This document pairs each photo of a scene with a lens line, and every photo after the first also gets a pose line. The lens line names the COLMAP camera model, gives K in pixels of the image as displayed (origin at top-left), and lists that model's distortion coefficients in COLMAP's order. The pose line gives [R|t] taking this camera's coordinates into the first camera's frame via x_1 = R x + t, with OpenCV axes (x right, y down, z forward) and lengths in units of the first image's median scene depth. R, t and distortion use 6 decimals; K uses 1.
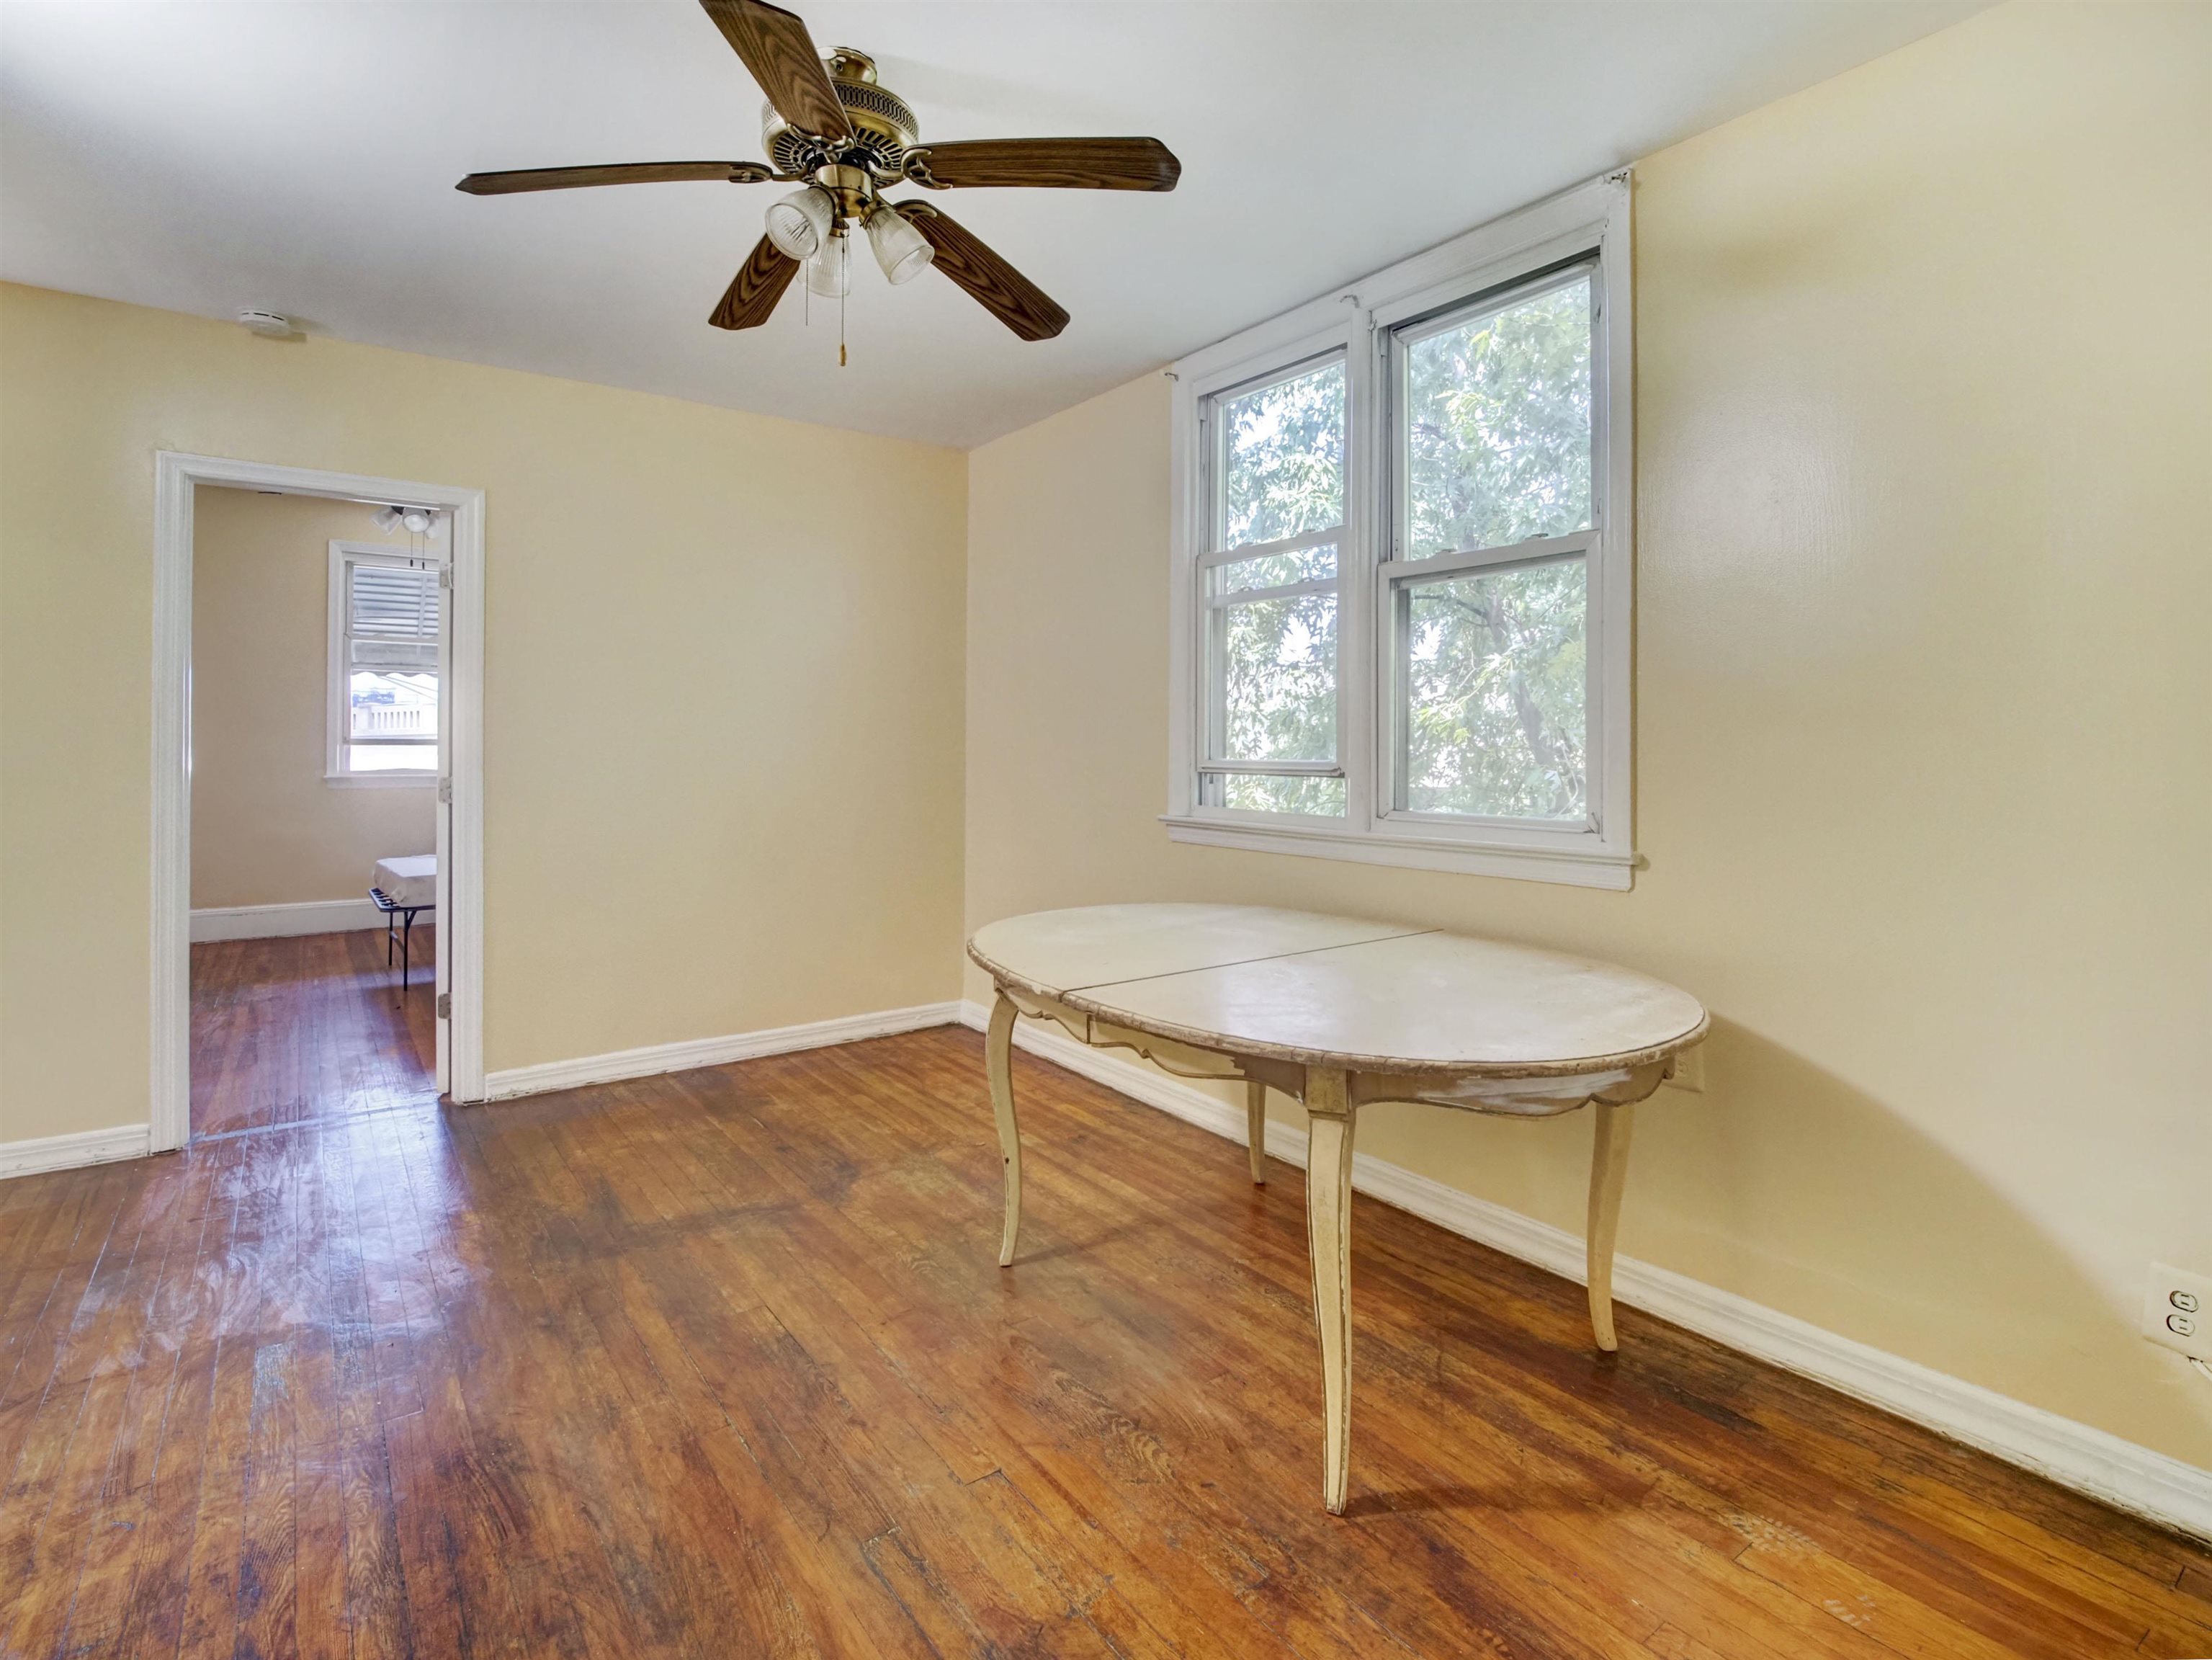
lens RADIAL K [[1121.3, 0, 1104.0], [0, 1121.3, 741.3], [0, 0, 1]] dist [-0.003370, 0.000033]
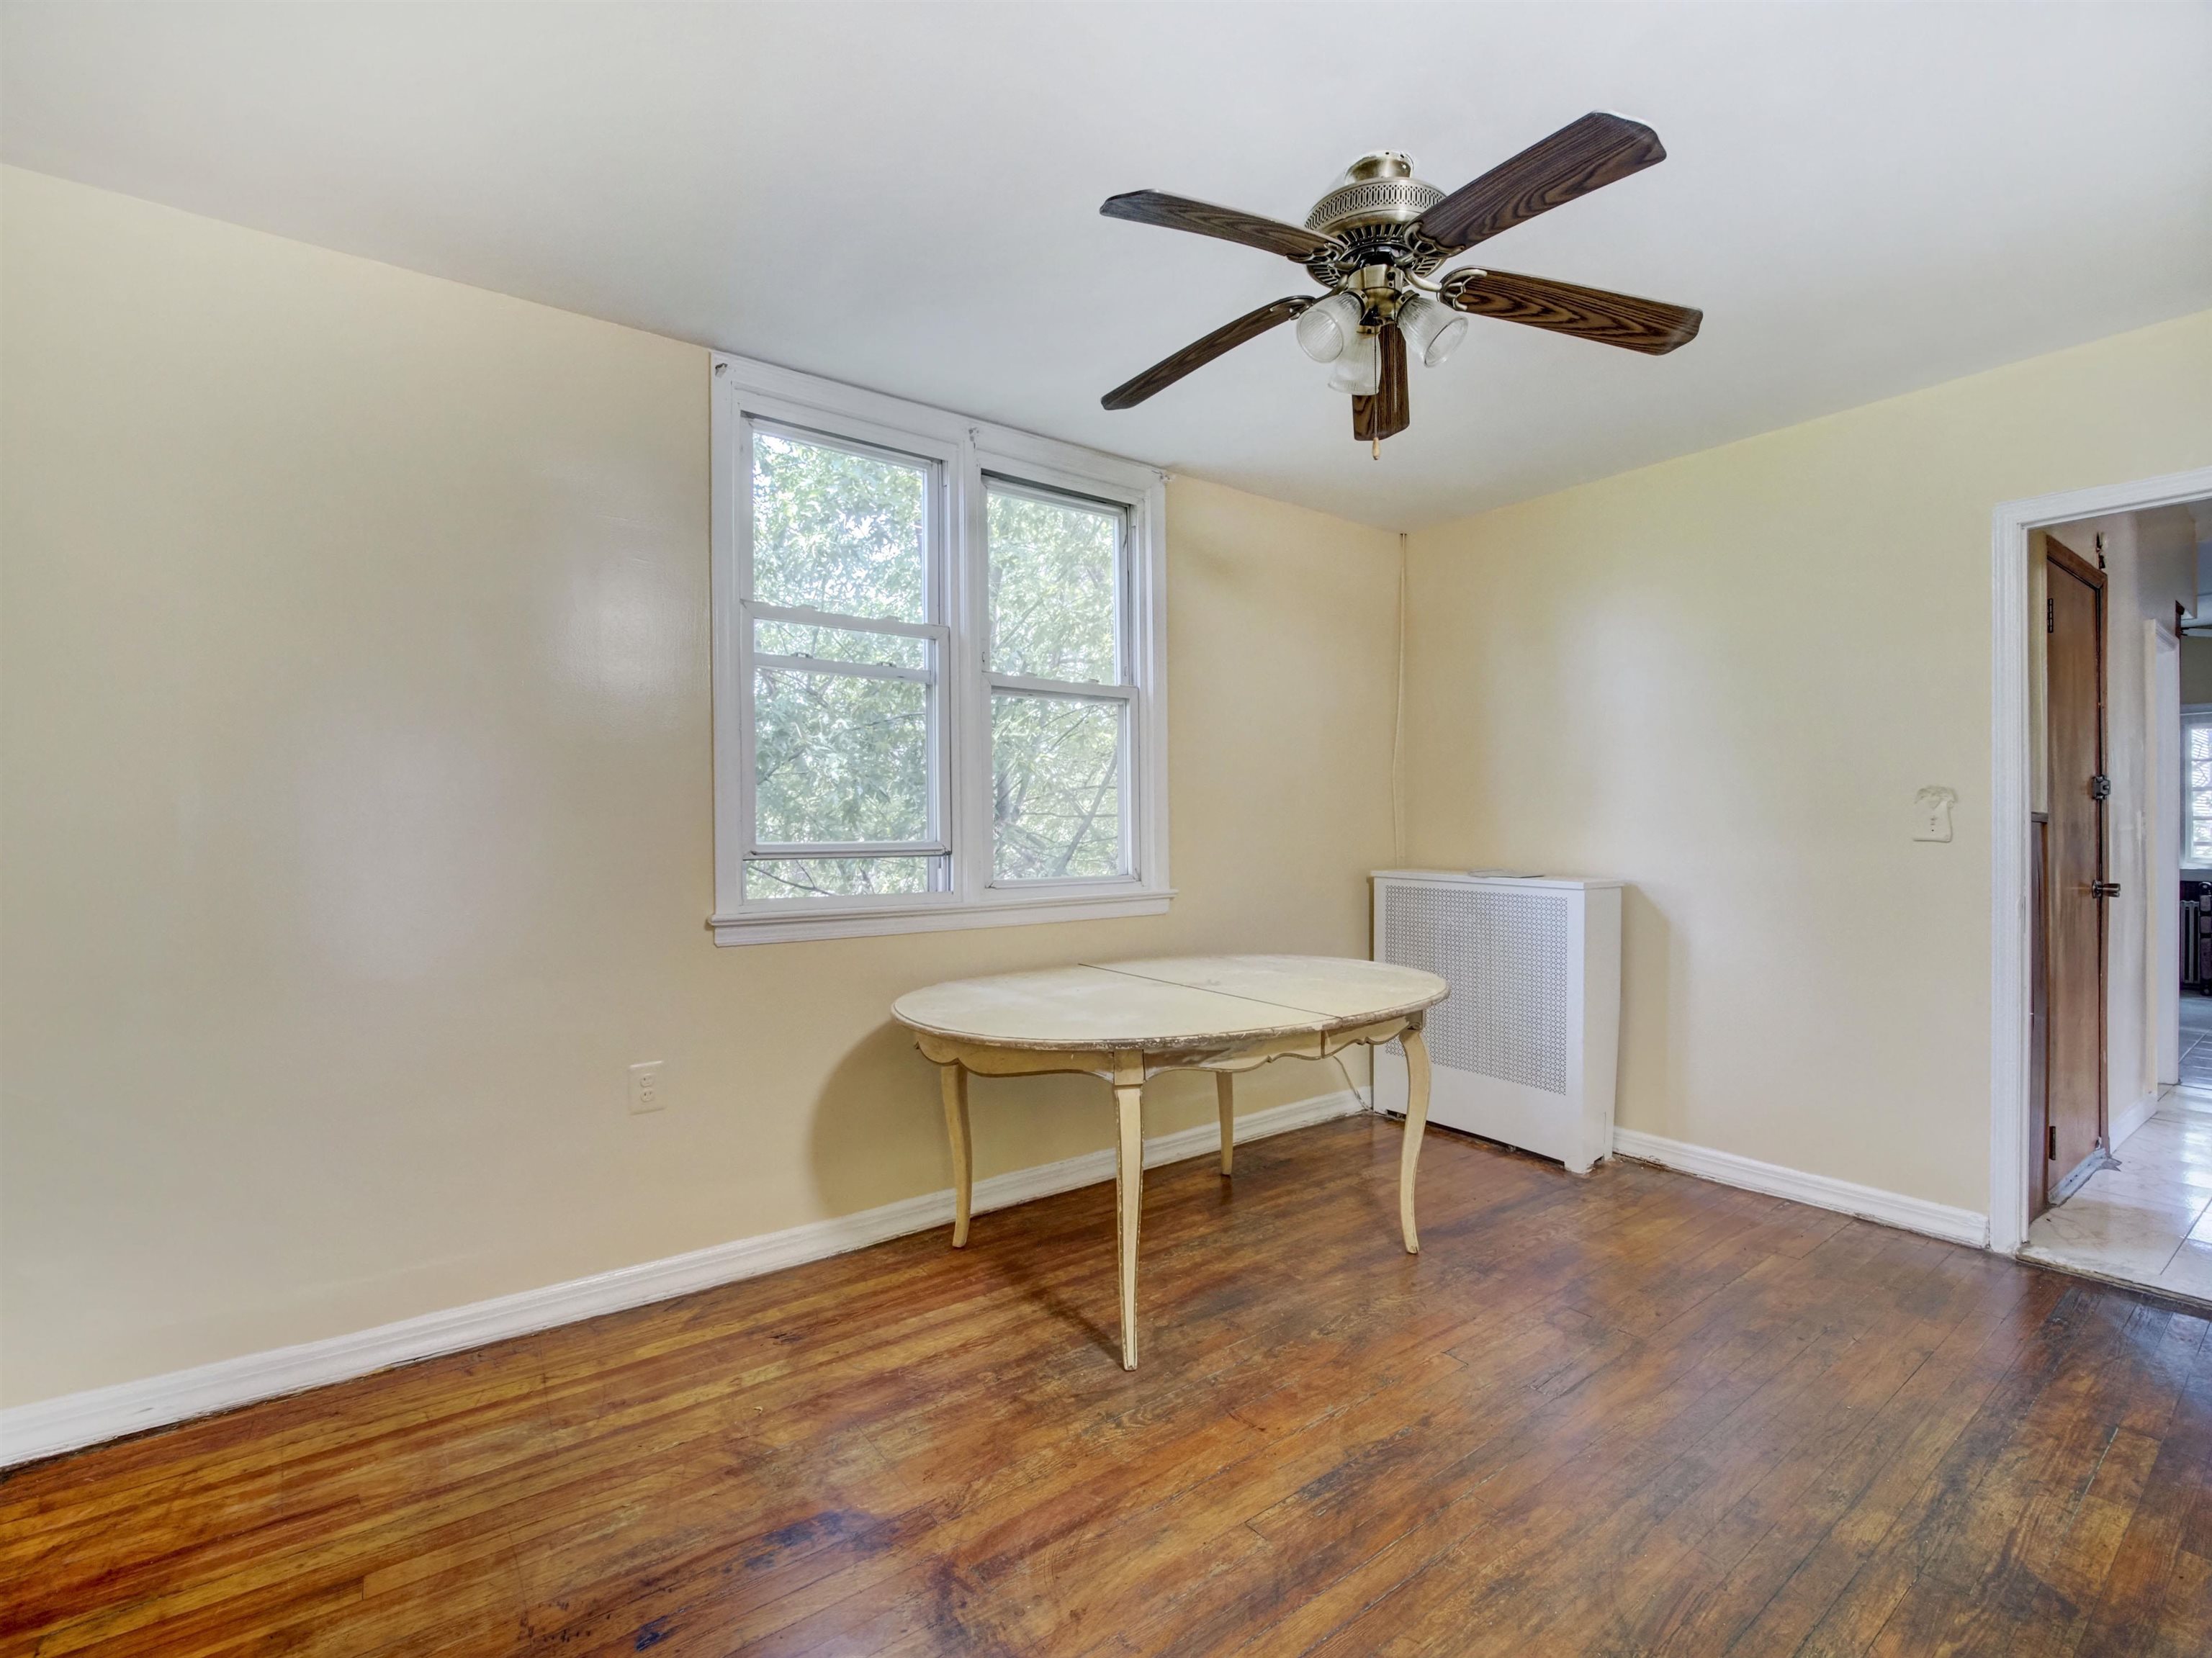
lens RADIAL K [[1046.2, 0, 1106.0], [0, 1046.2, 829.0], [0, 0, 1]] dist [-0.003388, -0.000711]
pose [[-0.038328, -0.003505, 0.999259, -0.876198], [-0.000560, 0.999994, 0.003486, 0.002606], [-0.999265, -0.000426, -0.038329, 0.944811]]
